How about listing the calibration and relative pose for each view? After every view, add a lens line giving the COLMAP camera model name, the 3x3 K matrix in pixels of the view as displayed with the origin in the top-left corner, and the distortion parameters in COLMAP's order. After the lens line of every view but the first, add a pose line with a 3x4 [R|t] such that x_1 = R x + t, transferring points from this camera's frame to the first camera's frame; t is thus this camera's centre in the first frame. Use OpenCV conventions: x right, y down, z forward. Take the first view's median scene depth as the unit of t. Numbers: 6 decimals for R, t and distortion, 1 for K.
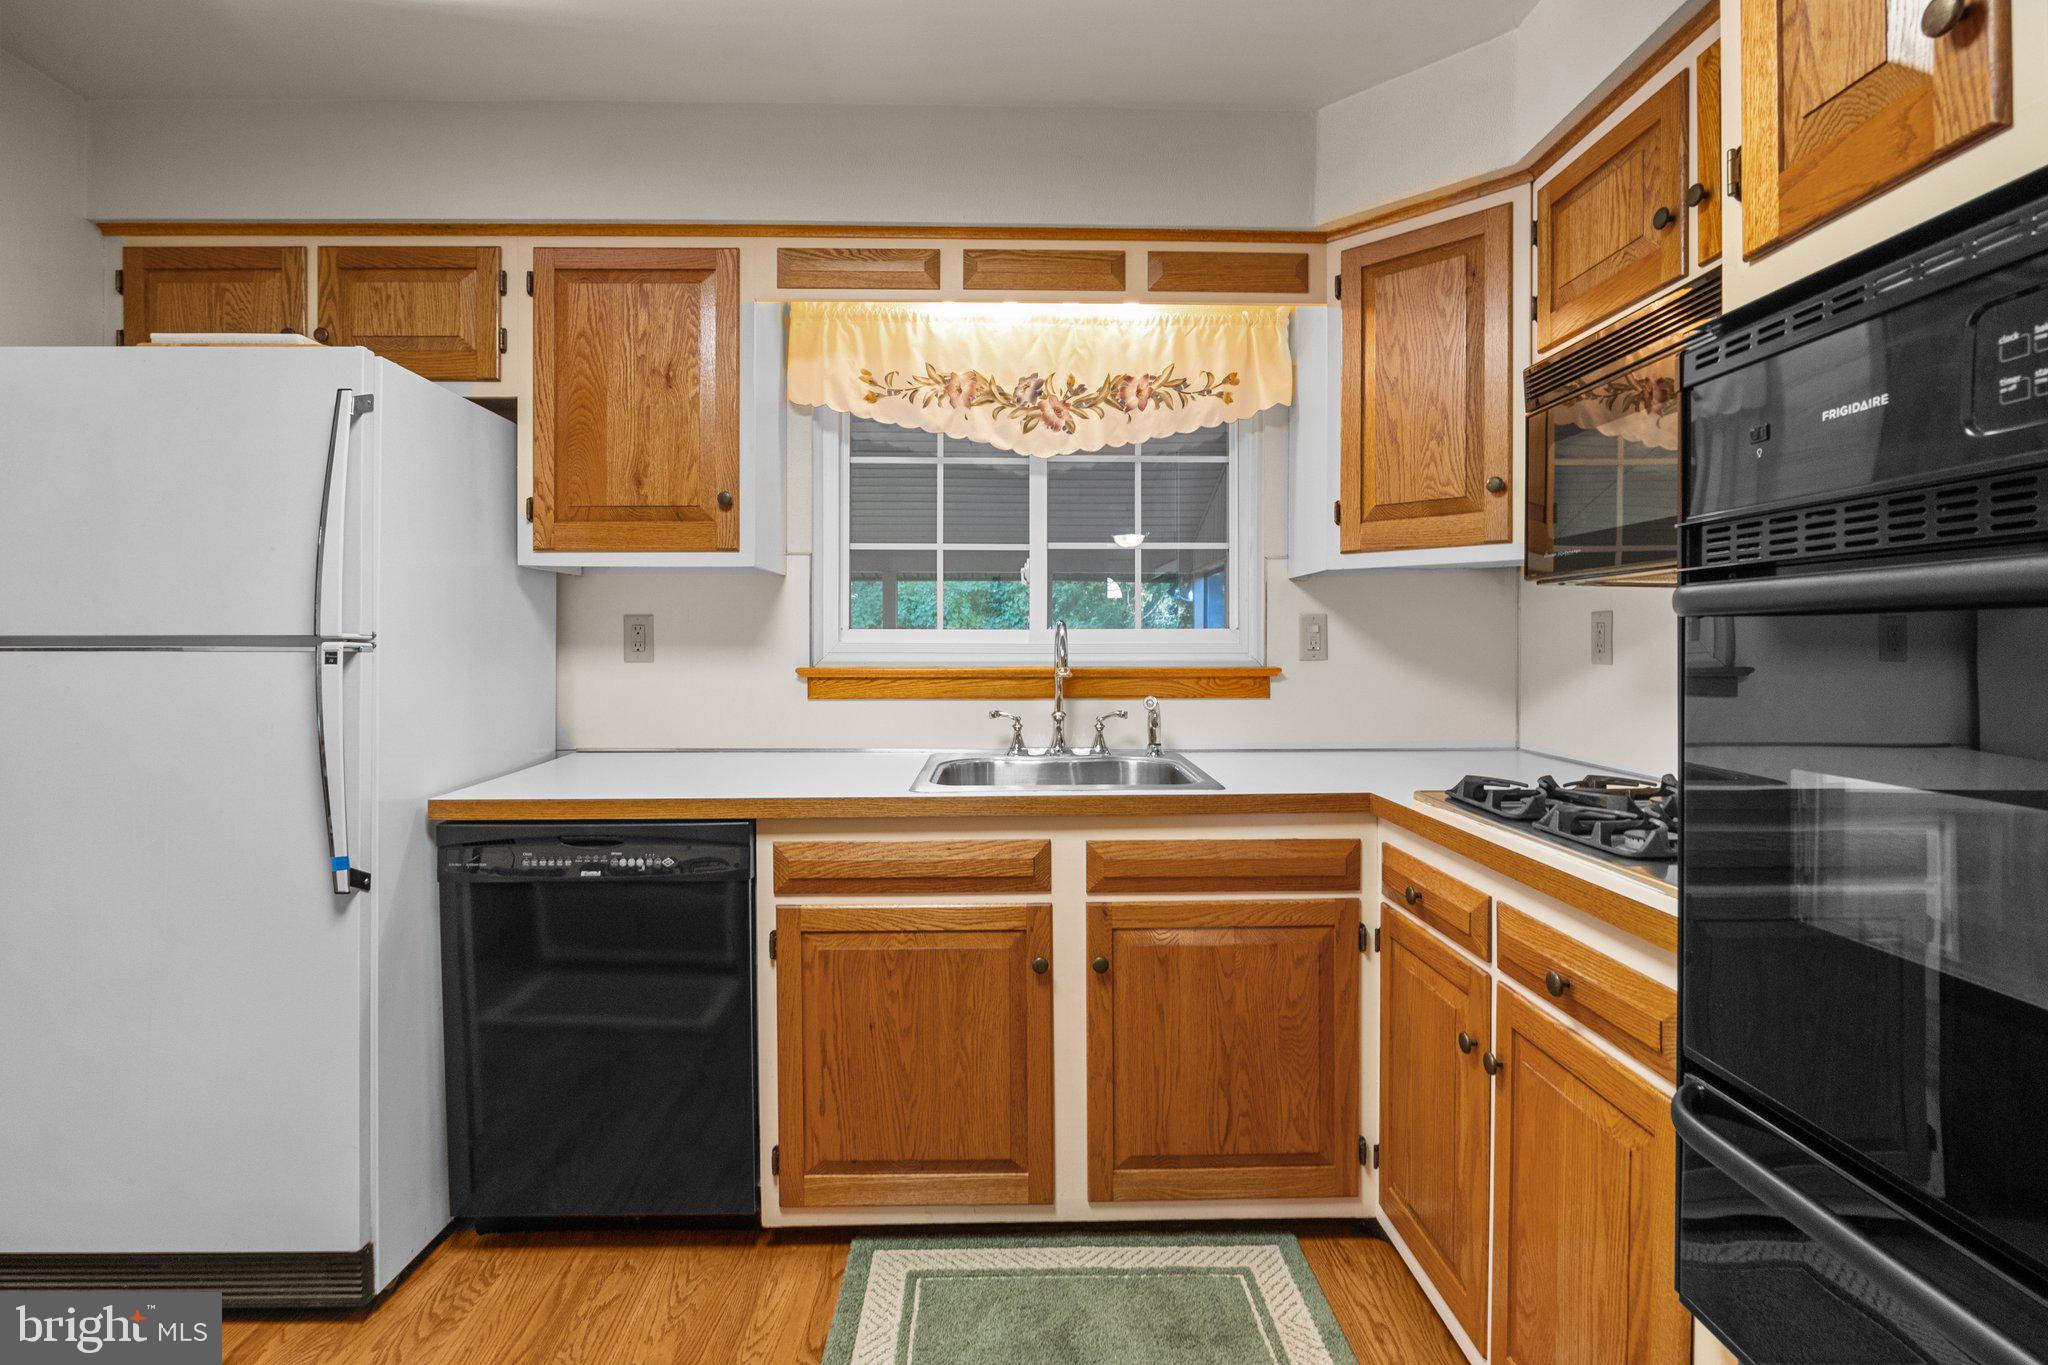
lens RADIAL K [[950.7, 0, 1025.9], [0, 950.7, 653.1], [0, 0, 1]] dist [-0.014770, 0.002430]
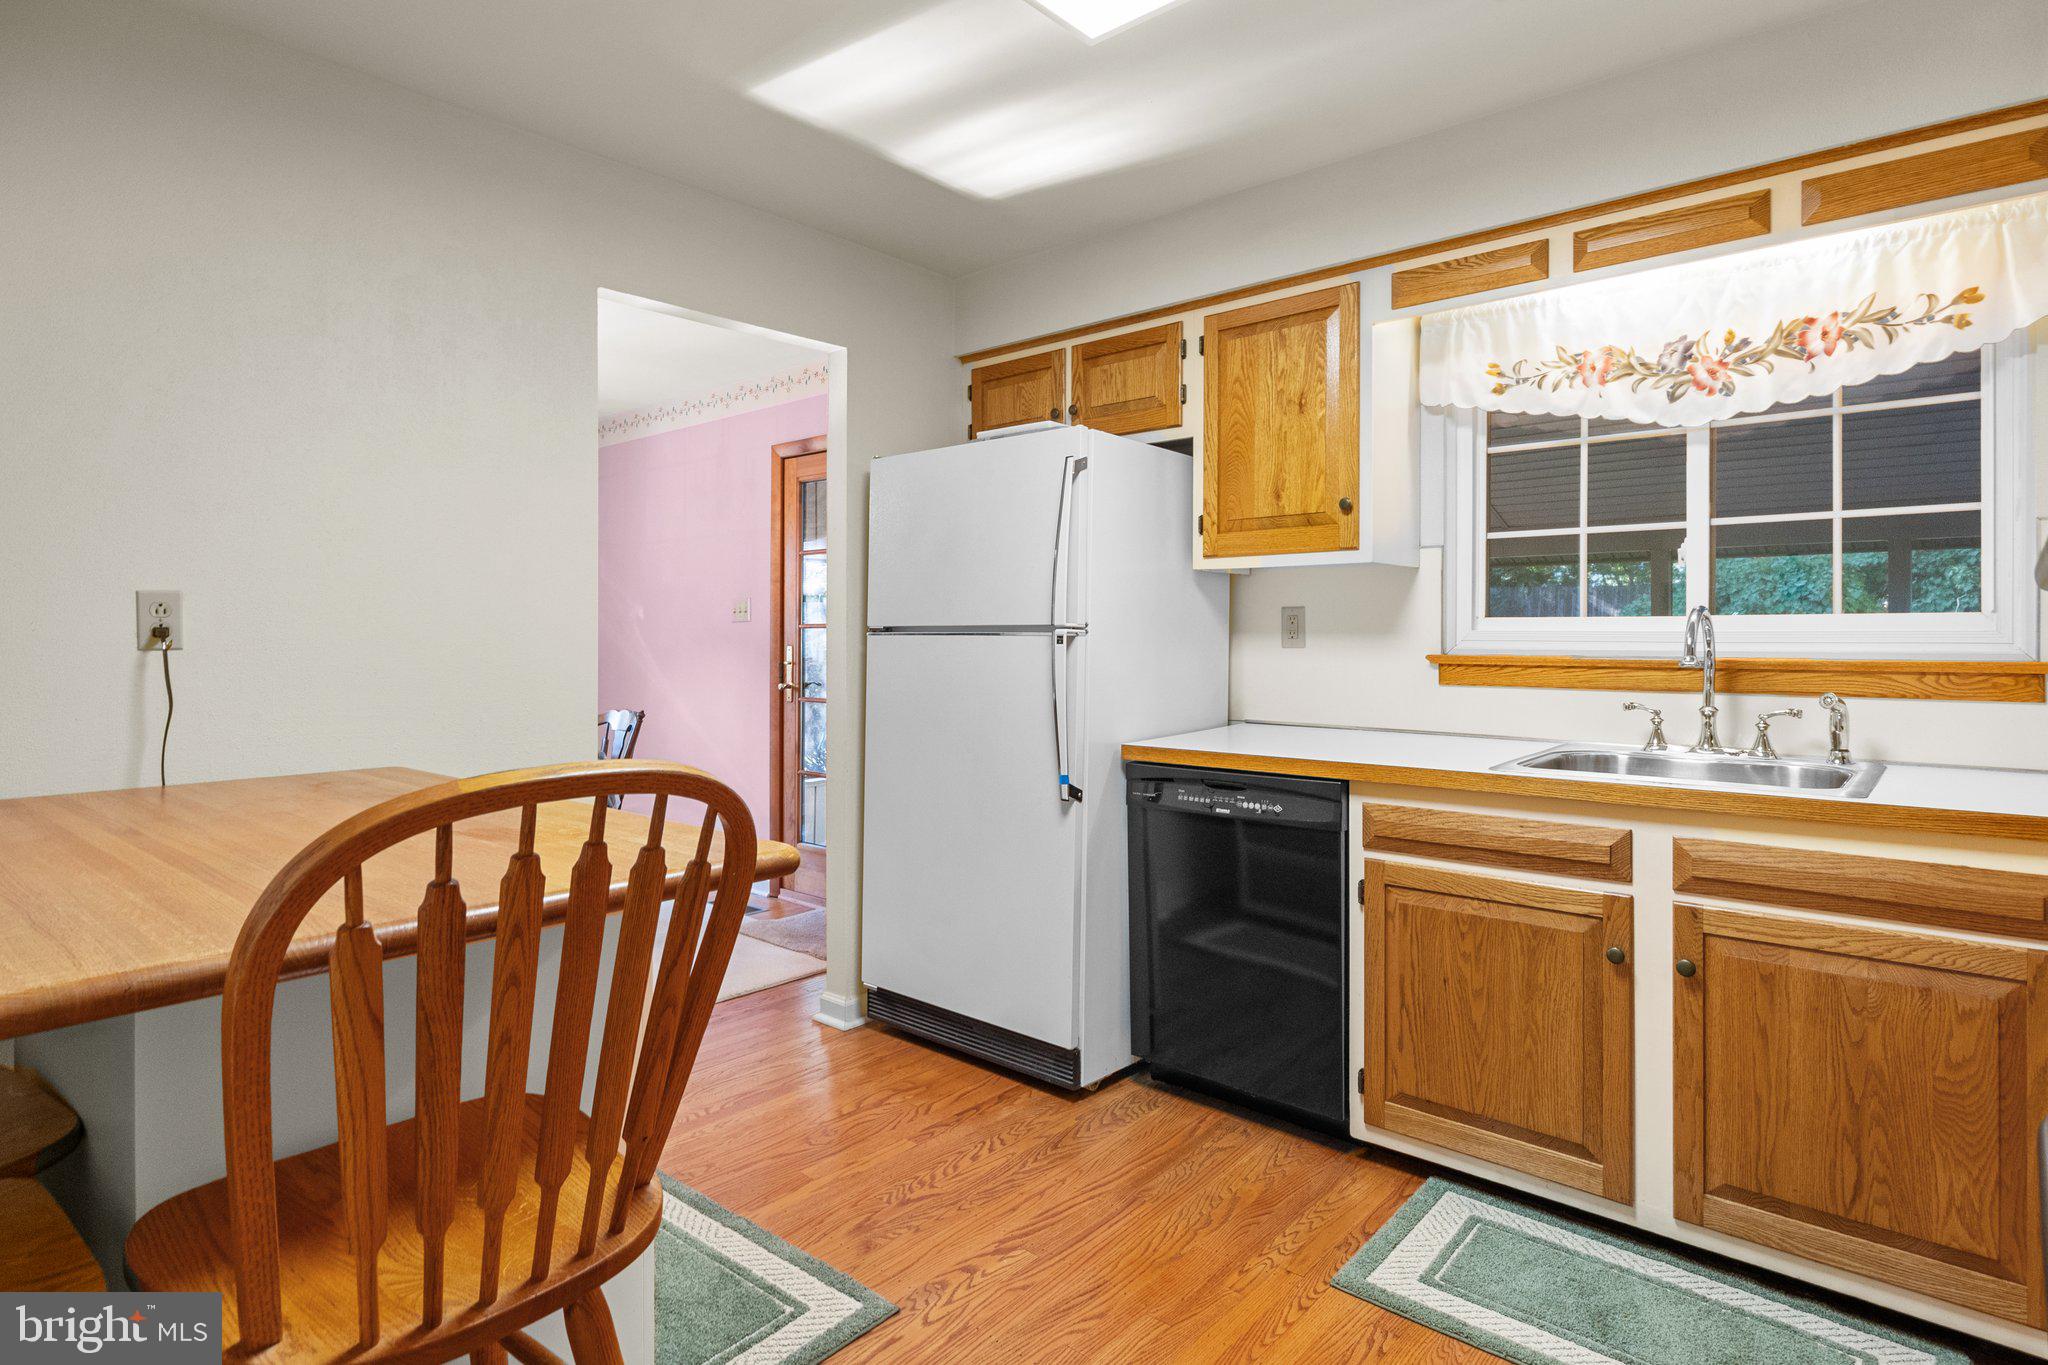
lens RADIAL K [[1085.3, 0, 1041.0], [0, 1085.3, 634.6], [0, 0, 1]] dist [-0.000828, -0.000612]
pose [[0.741581, 0.000871, -0.670863, 0.304688], [-0.009241, 0.999918, -0.008916, 0.009856], [0.670800, 0.012811, 0.741528, -0.224697]]
